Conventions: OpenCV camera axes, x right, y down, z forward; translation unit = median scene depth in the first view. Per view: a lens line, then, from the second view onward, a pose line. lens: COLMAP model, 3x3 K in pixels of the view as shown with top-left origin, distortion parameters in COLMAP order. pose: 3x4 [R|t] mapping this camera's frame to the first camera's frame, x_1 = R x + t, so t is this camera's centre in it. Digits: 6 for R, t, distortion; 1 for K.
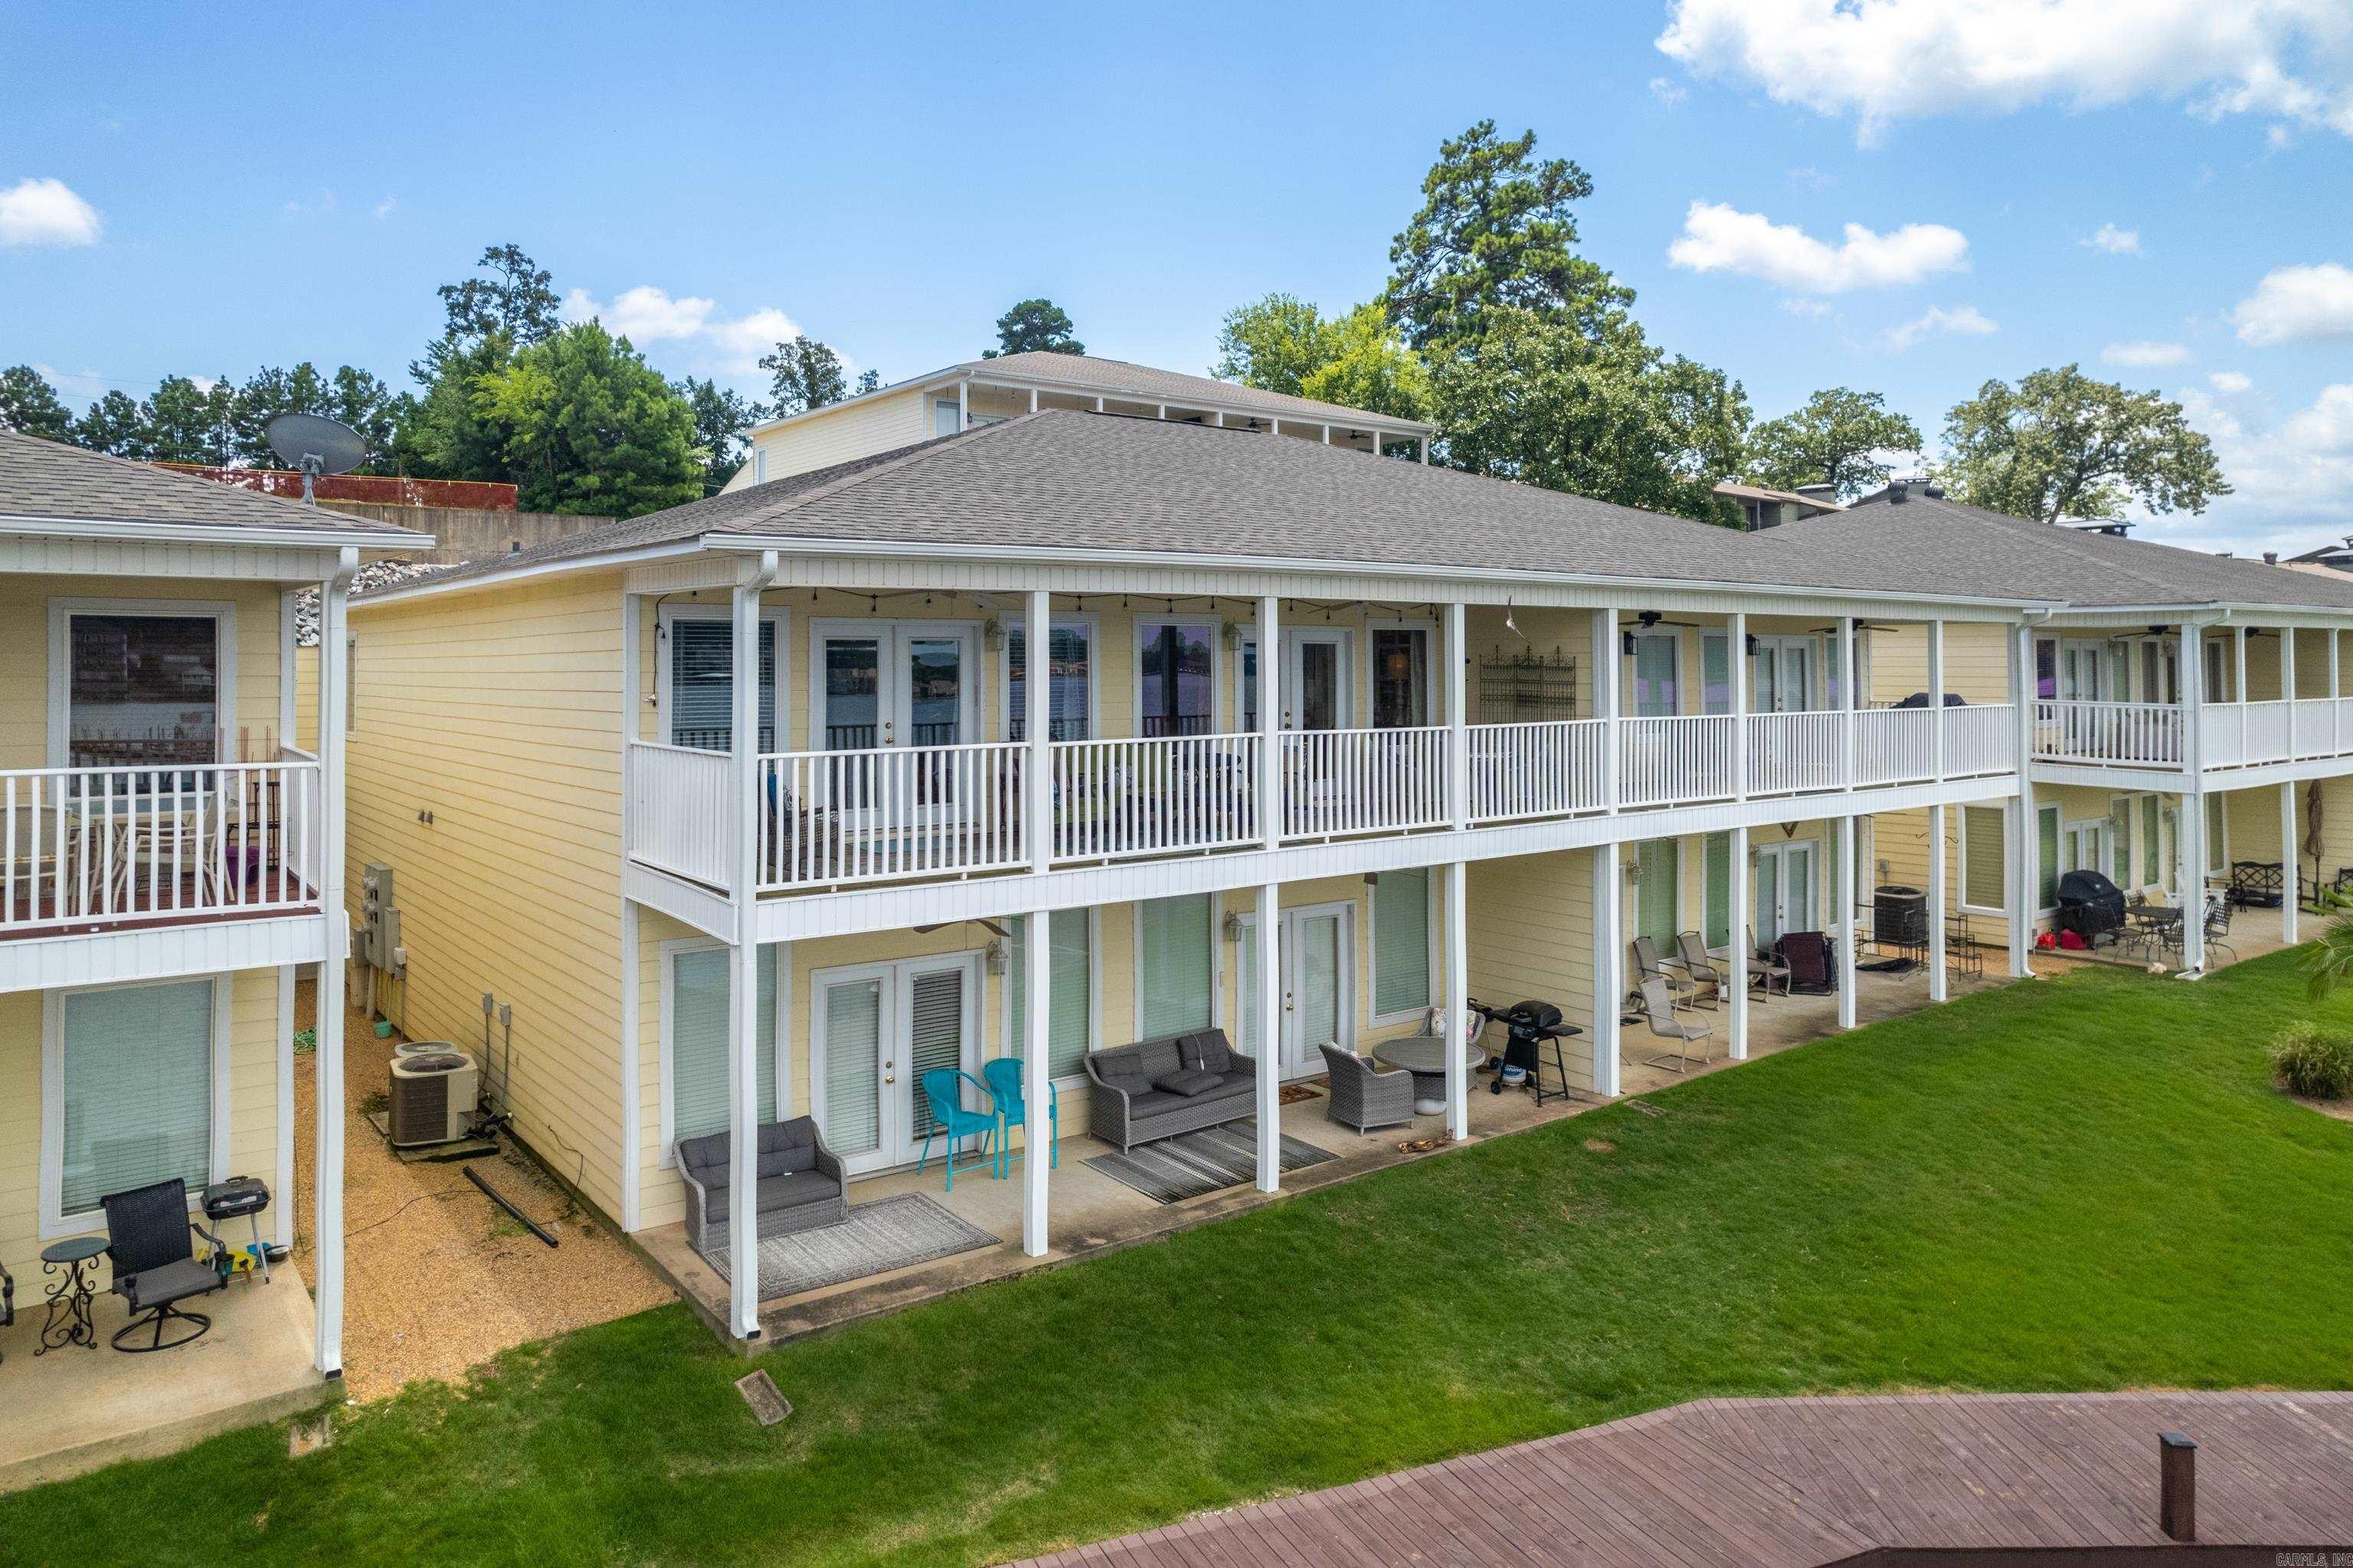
lens RADIAL K [[1508.1, 0, 1095.7], [0, 1508.1, 655.8], [0, 0, 1]] dist [-0.045448, 0.040672]
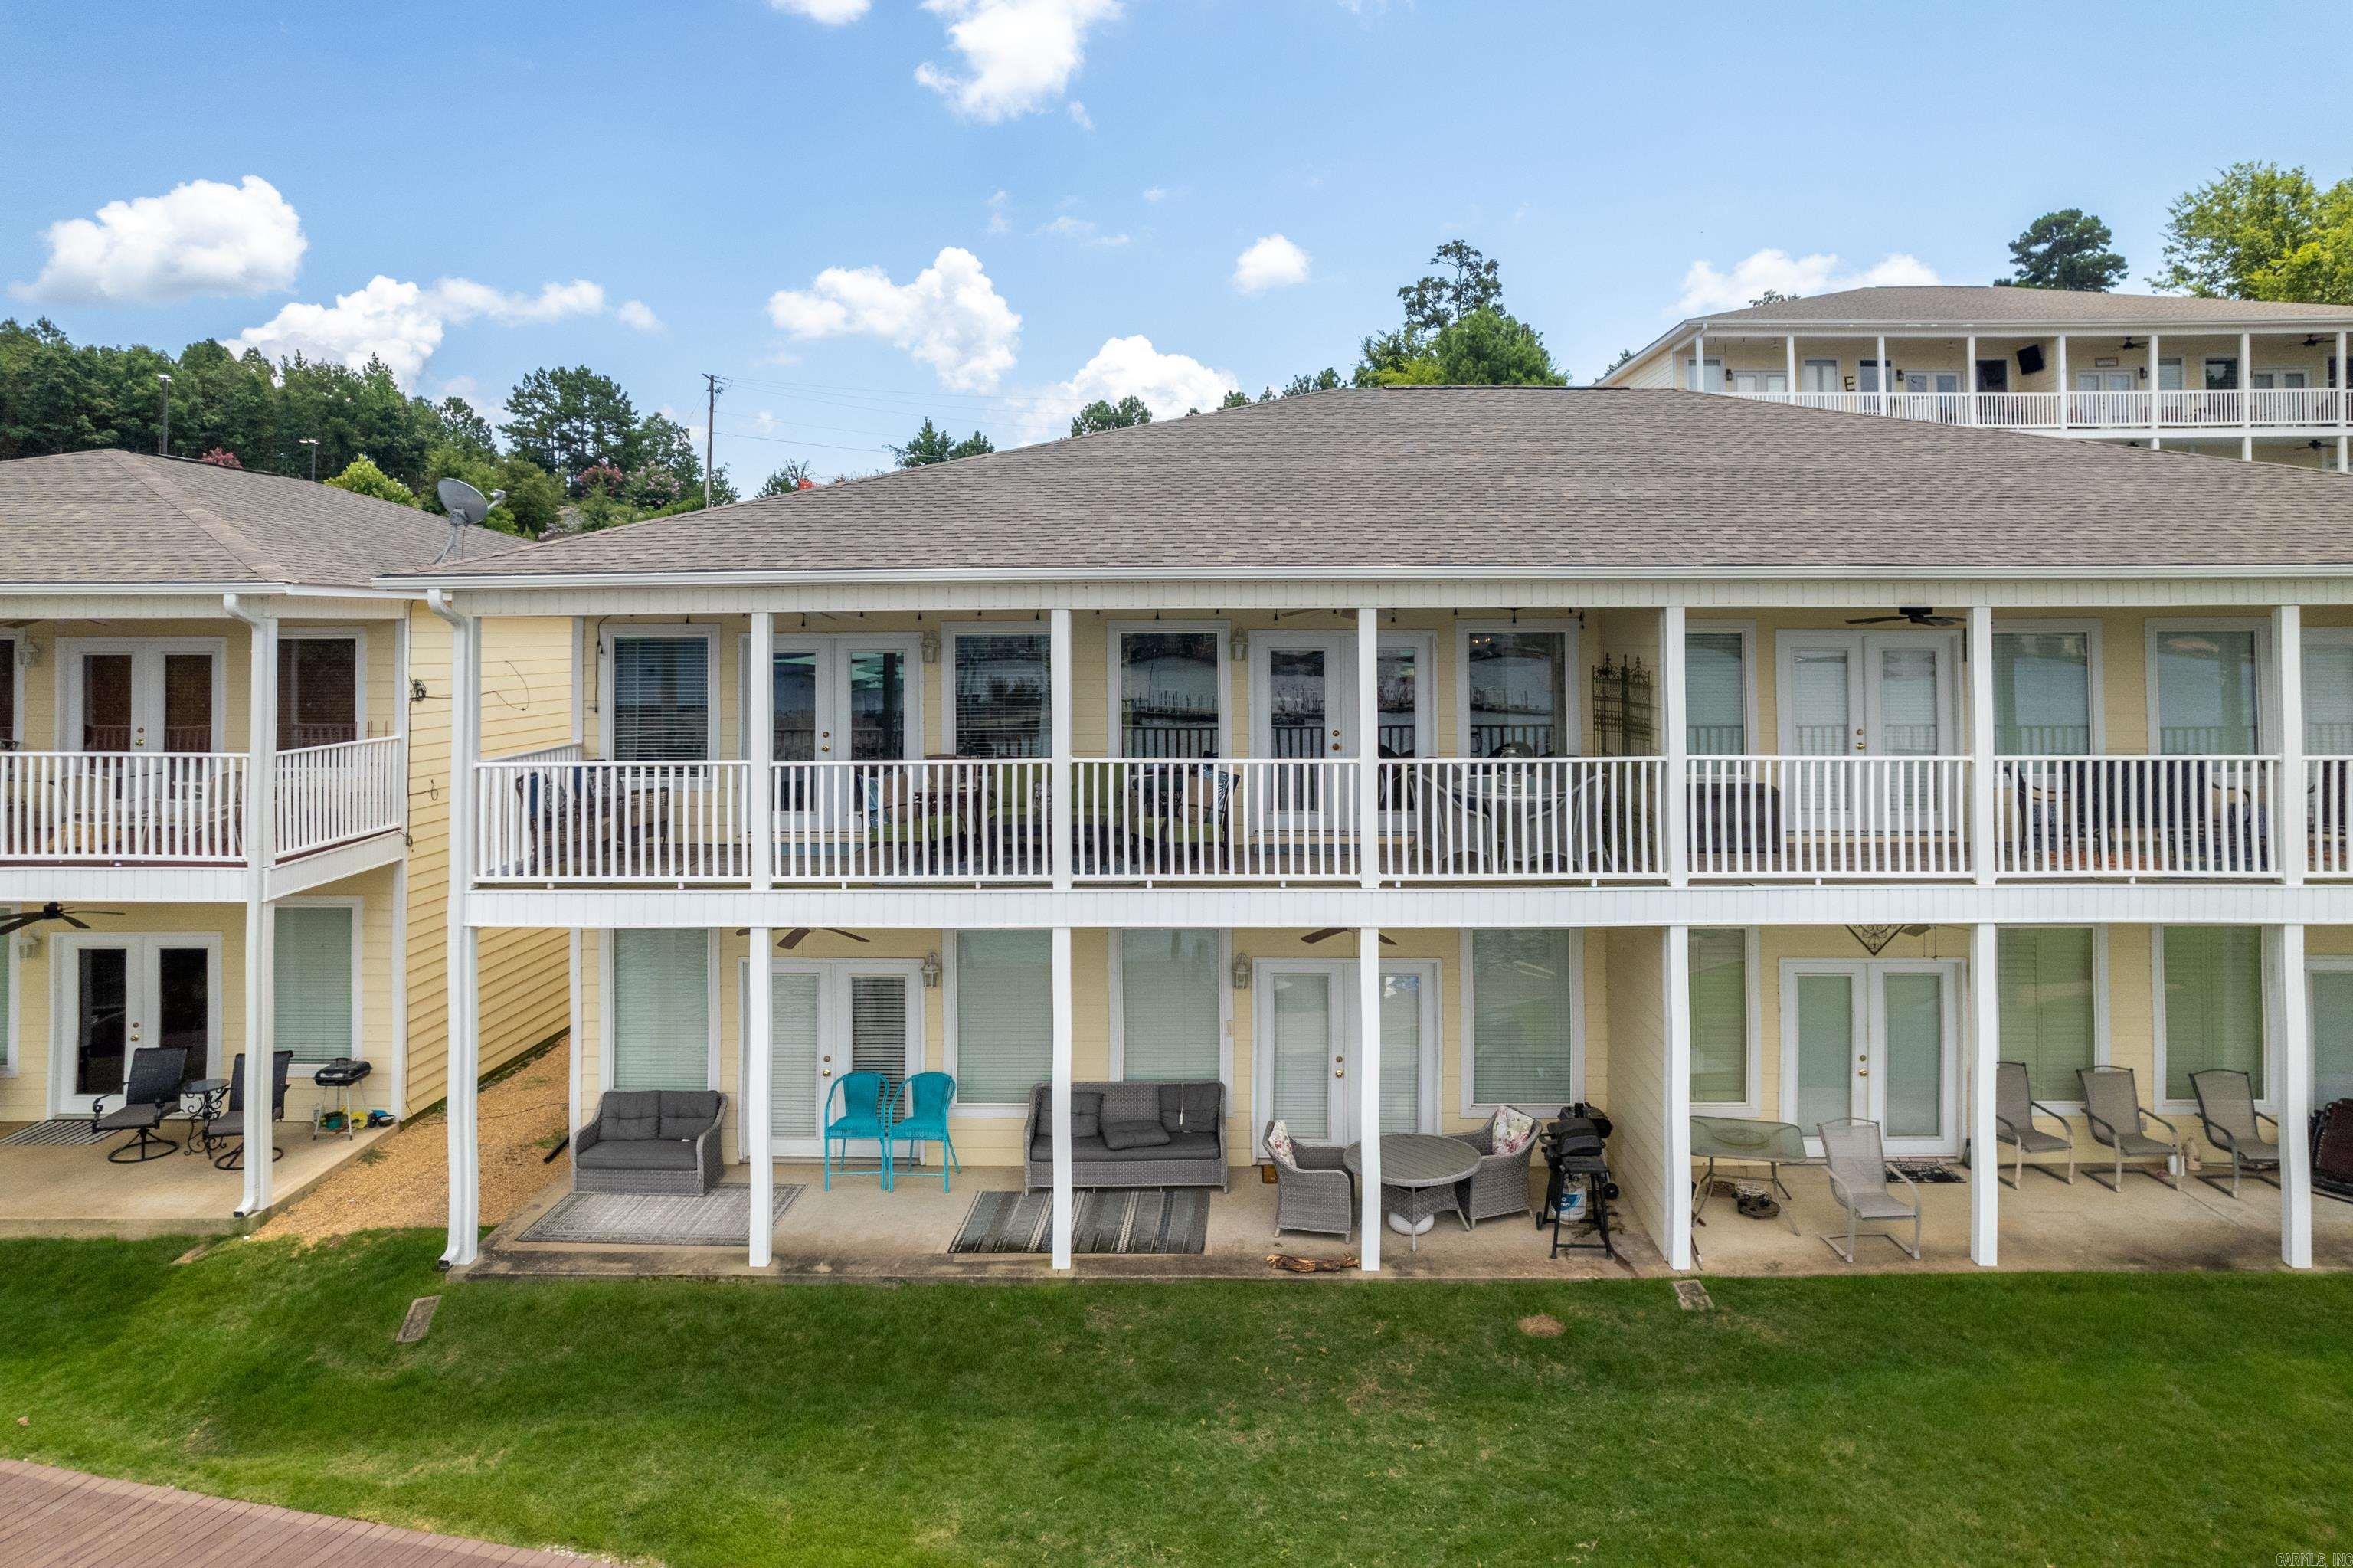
lens RADIAL K [[1508.1, 0, 1230.9], [0, 1508.1, 653.6], [0, 0, 1]] dist [-0.045448, 0.040672]
pose [[0.806528, 0.007502, -0.591149, 0.599078], [0.004002, 0.999827, 0.018149, -0.023306], [0.591183, -0.017004, 0.806359, 0.279553]]
